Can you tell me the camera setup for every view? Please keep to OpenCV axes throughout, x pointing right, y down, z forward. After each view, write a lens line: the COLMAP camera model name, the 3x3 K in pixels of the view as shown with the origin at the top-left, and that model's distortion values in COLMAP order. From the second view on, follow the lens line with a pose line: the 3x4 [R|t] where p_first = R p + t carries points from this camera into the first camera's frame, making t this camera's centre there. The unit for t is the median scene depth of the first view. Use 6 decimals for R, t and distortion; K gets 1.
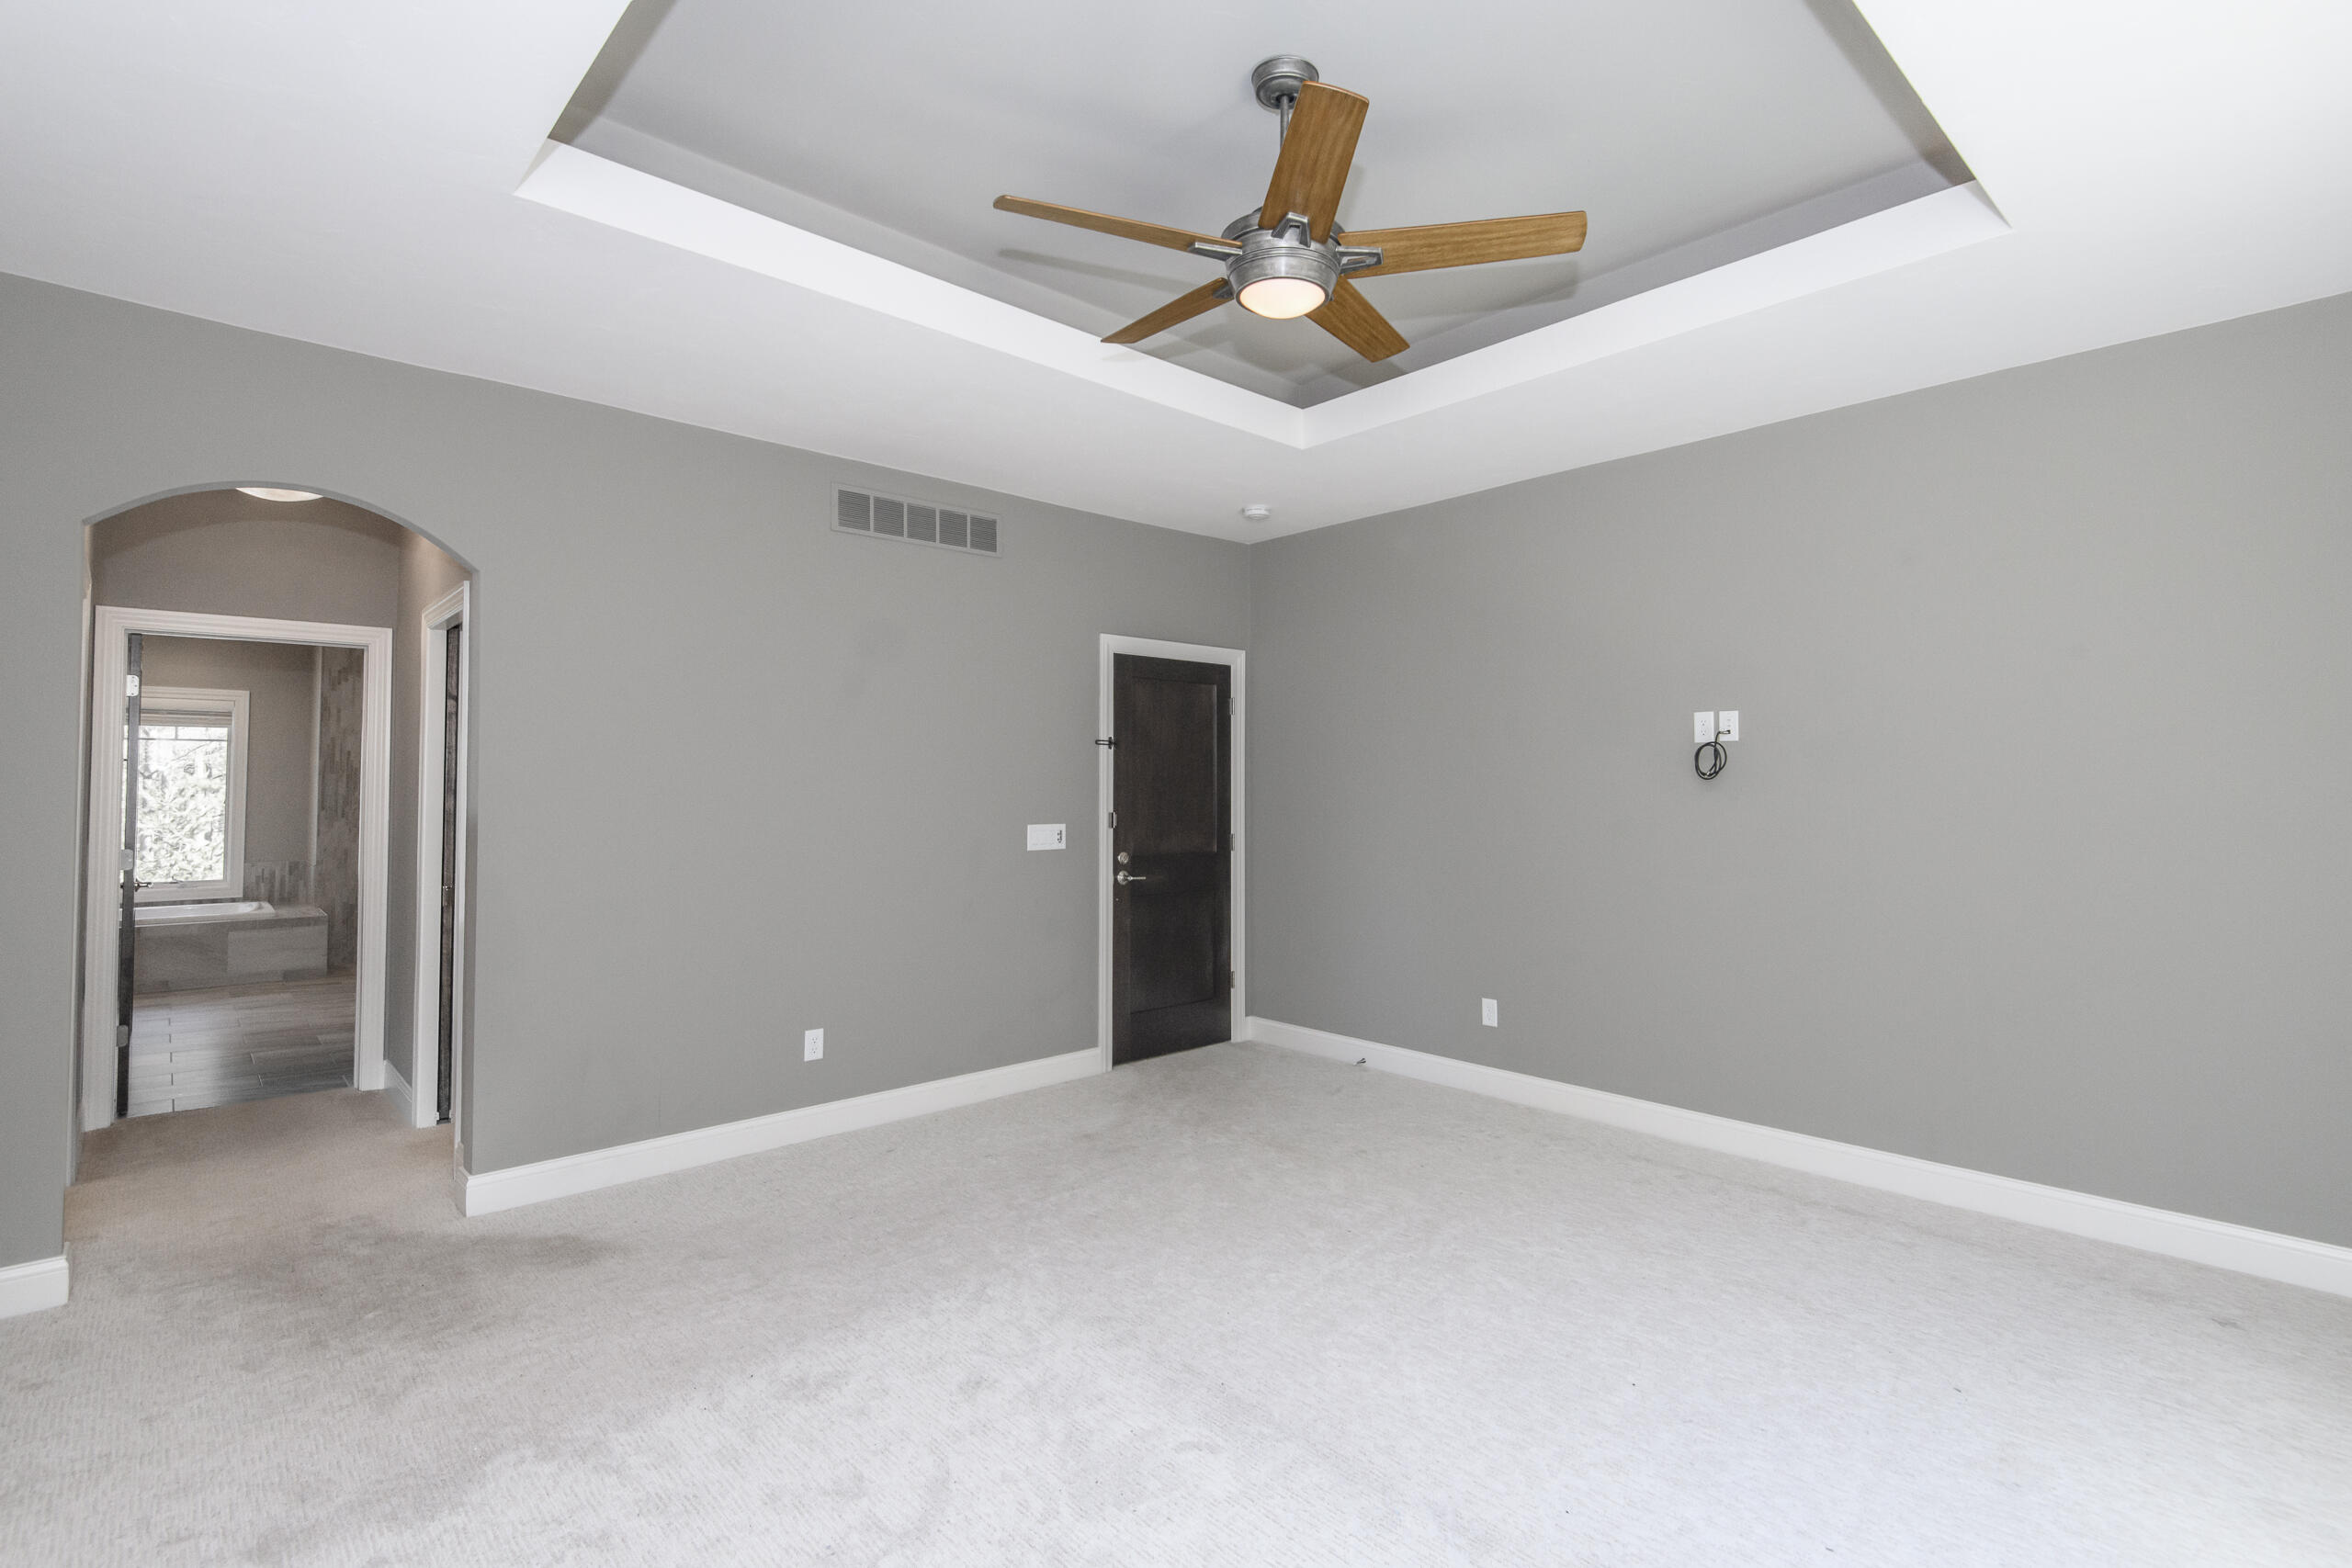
lens RADIAL K [[1098.6, 0, 1190.0], [0, 1098.6, 772.1], [0, 0, 1]] dist [0.000252, -0.000107]
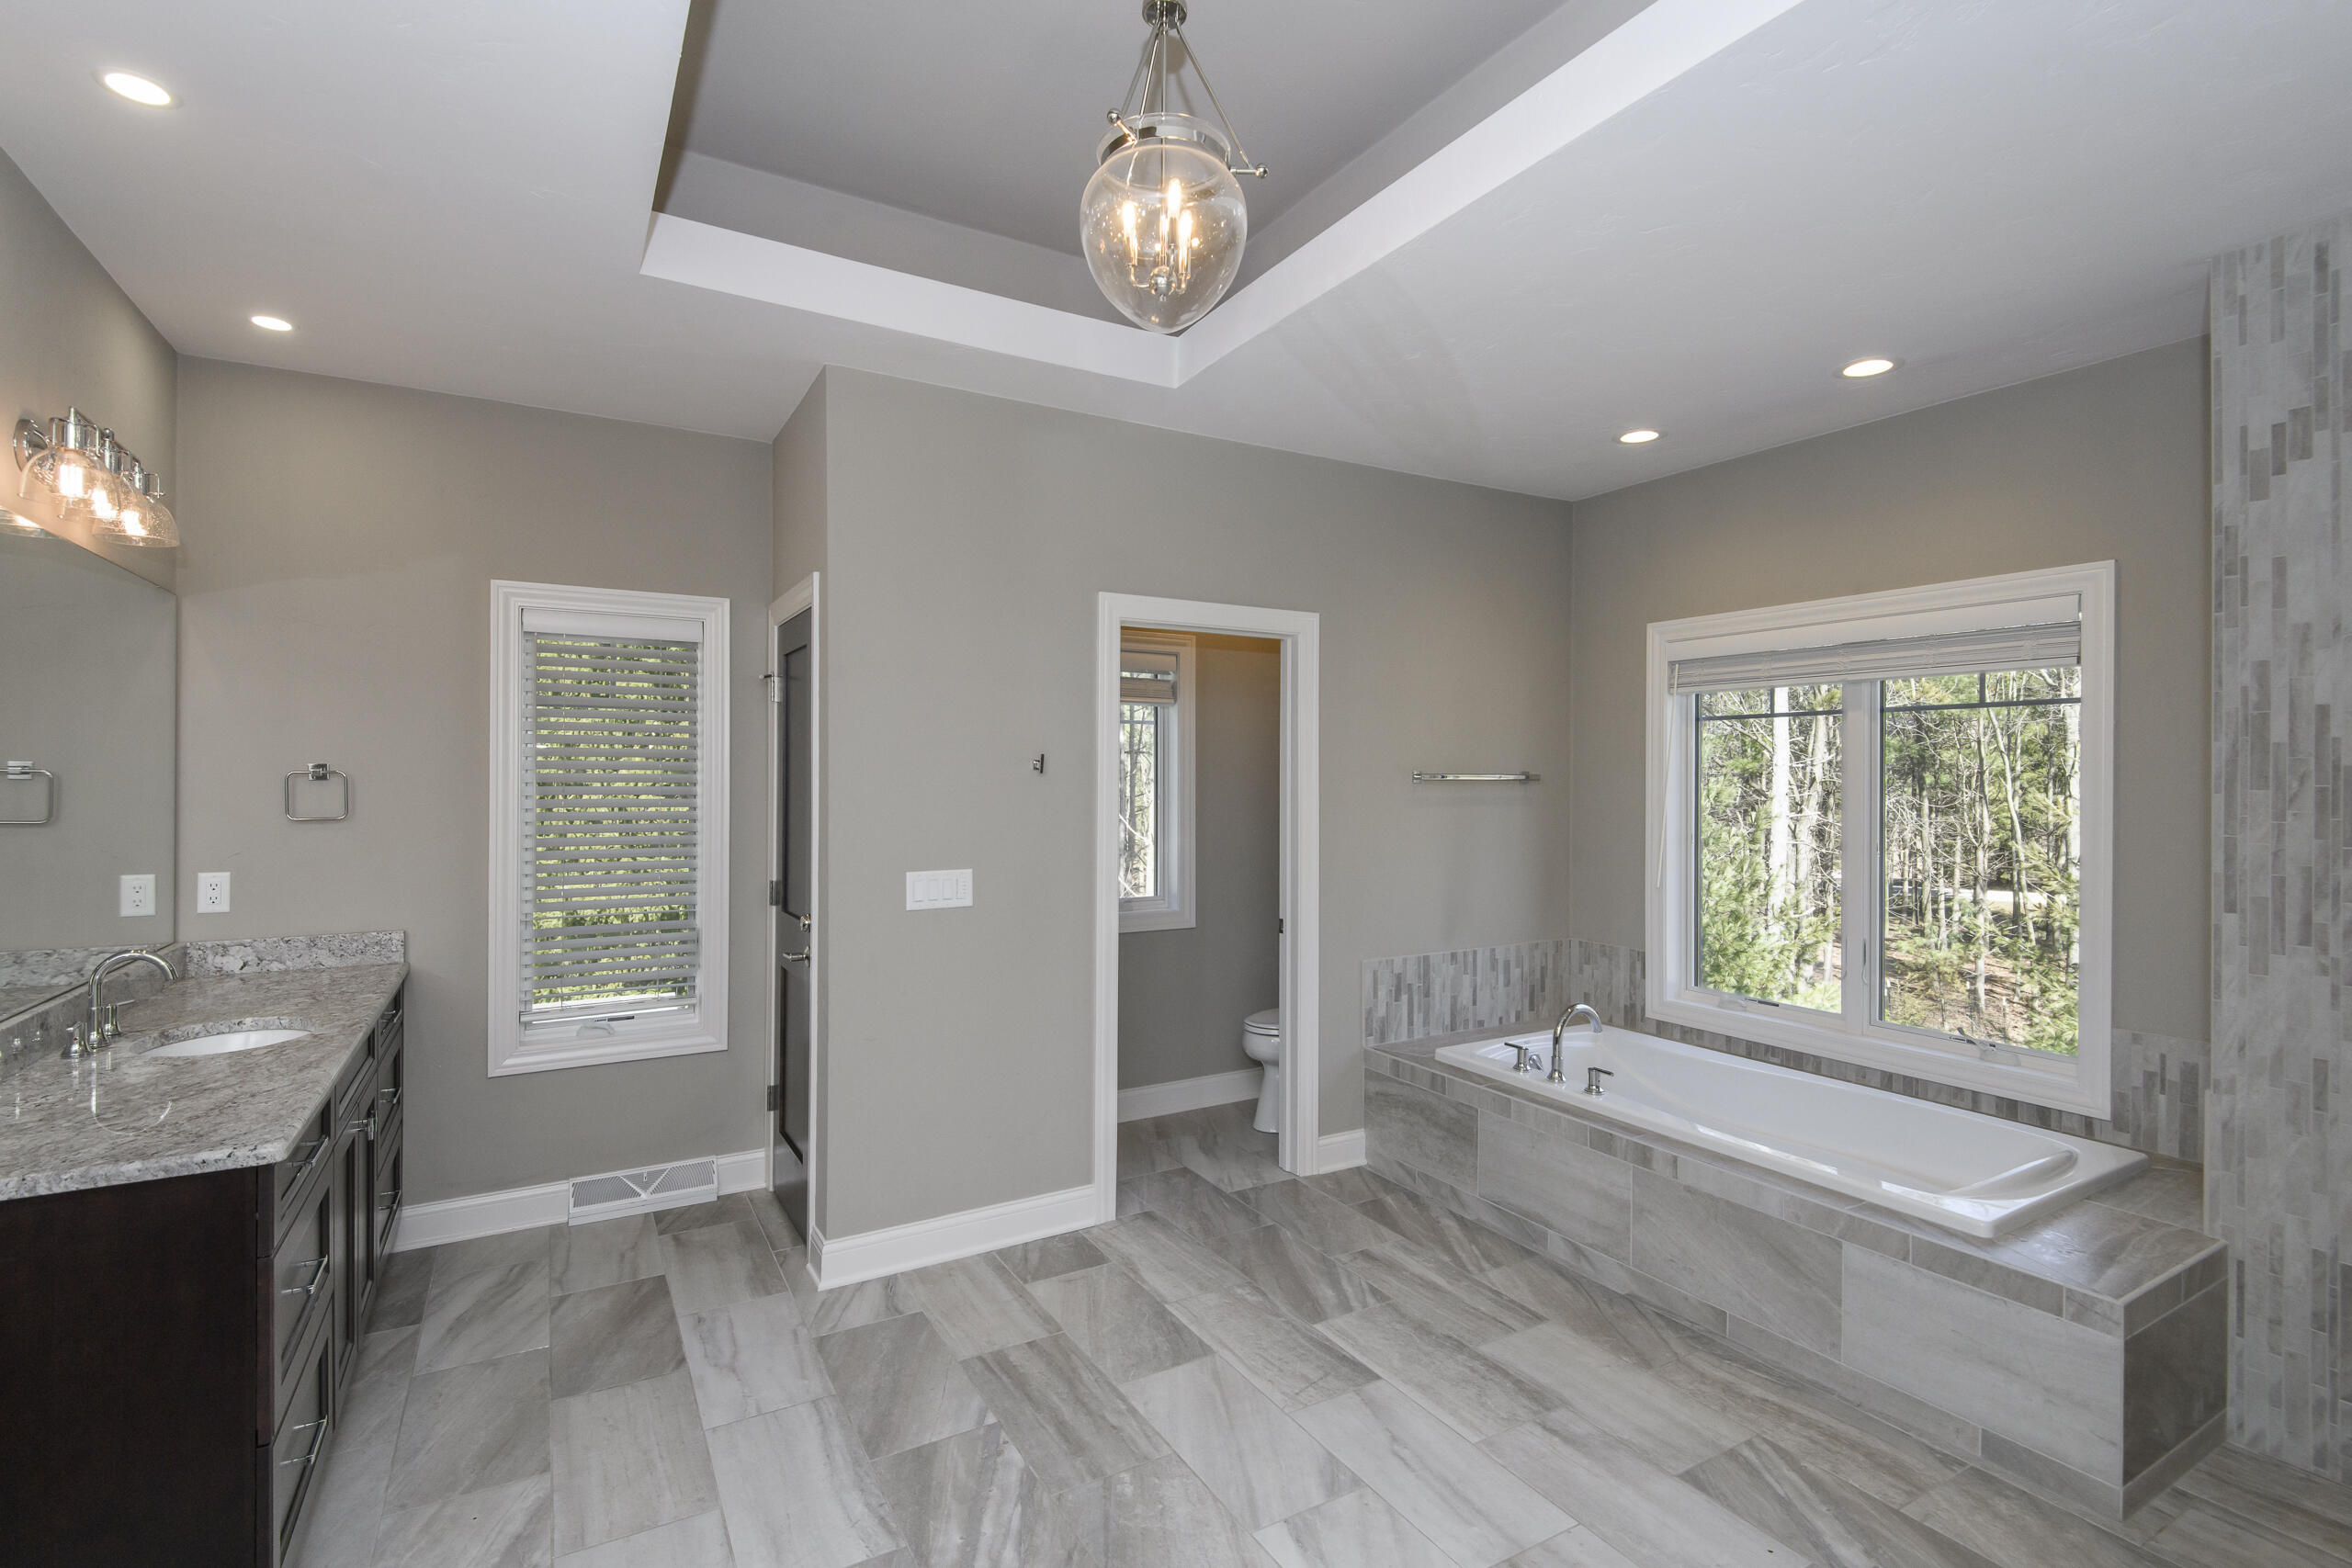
lens RADIAL K [[1098.6, 0, 1190.0], [0, 1098.6, 772.1], [0, 0, 1]] dist [0.000252, -0.000107]
pose [[-0.217806, -0.008048, -0.975959, -0.437208], [0.009424, 0.999902, -0.010349, -0.002555], [0.975946, -0.011451, -0.217709, 0.787681]]
